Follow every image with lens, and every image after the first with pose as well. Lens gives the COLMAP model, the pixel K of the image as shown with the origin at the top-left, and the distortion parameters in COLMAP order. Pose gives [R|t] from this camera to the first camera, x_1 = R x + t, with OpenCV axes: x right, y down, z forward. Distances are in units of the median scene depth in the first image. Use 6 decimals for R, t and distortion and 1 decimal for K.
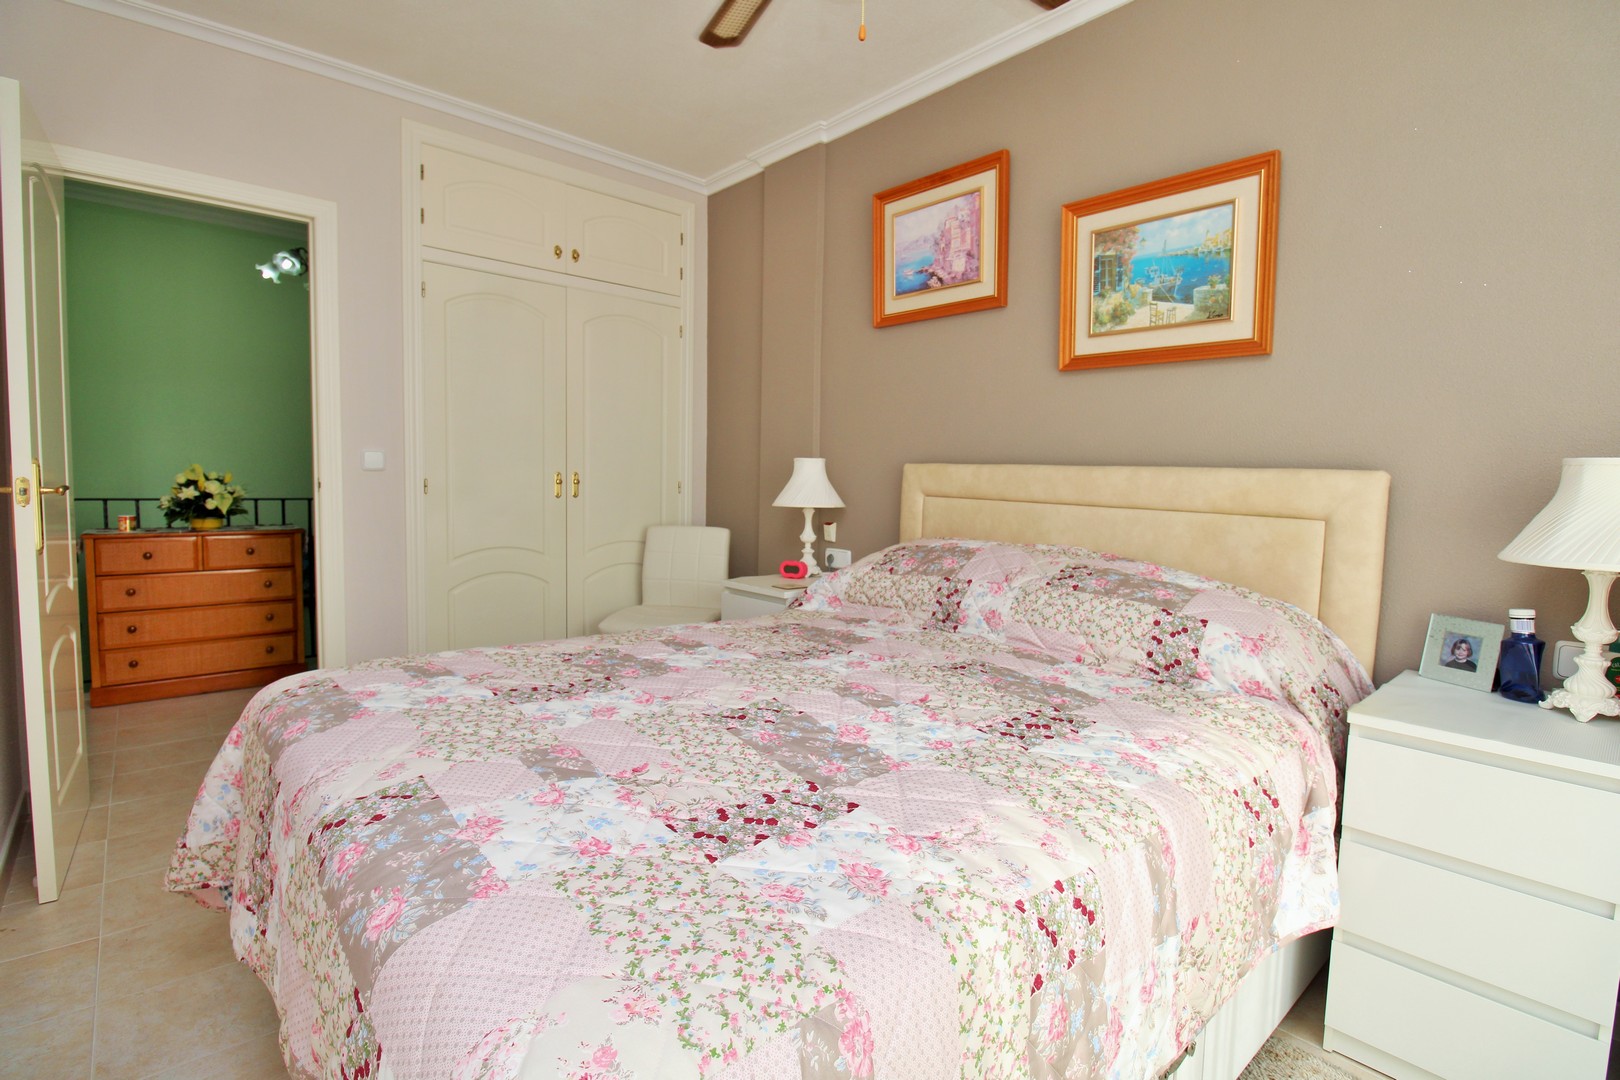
lens RADIAL K [[763.7, 0, 807.2], [0, 763.7, 533.5], [0, 0, 1]] dist [-0.000855, -0.014253]
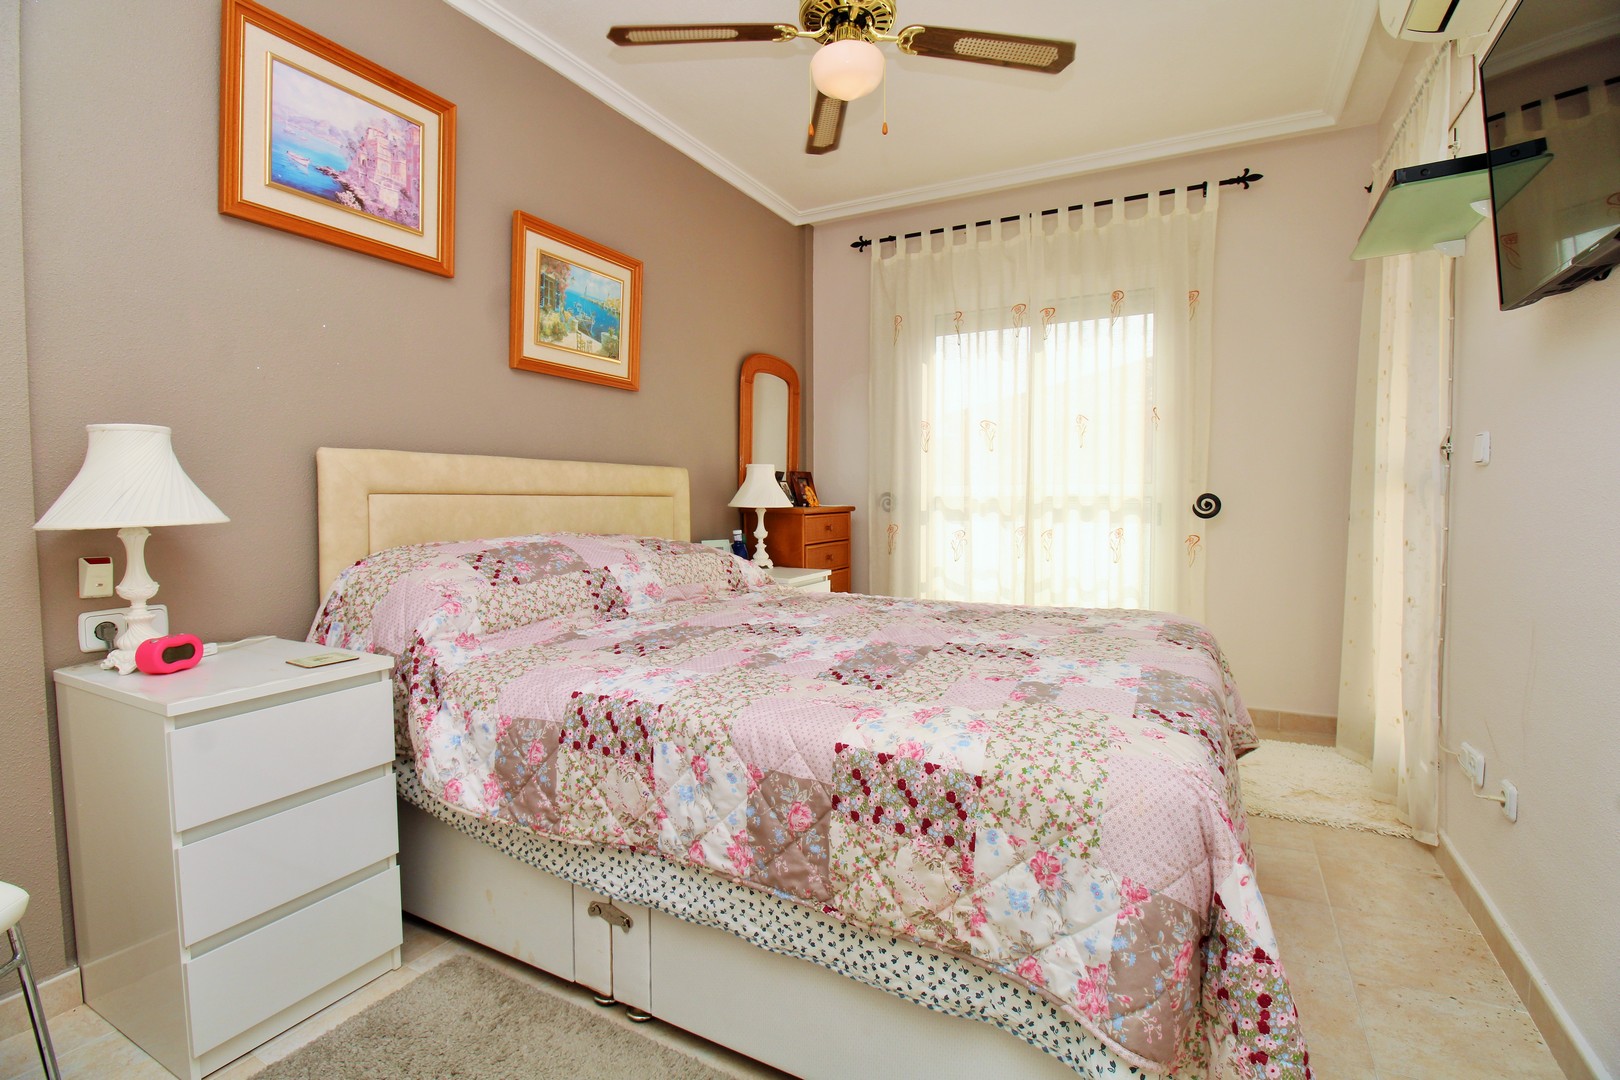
lens RADIAL K [[763.7, 0, 807.2], [0, 763.7, 533.5], [0, 0, 1]] dist [-0.000855, -0.014253]
pose [[-0.360217, -0.080514, 0.929388, -0.812668], [0.051527, 0.993030, 0.105998, -0.078520], [-0.931445, 0.086071, -0.353557, 1.030793]]
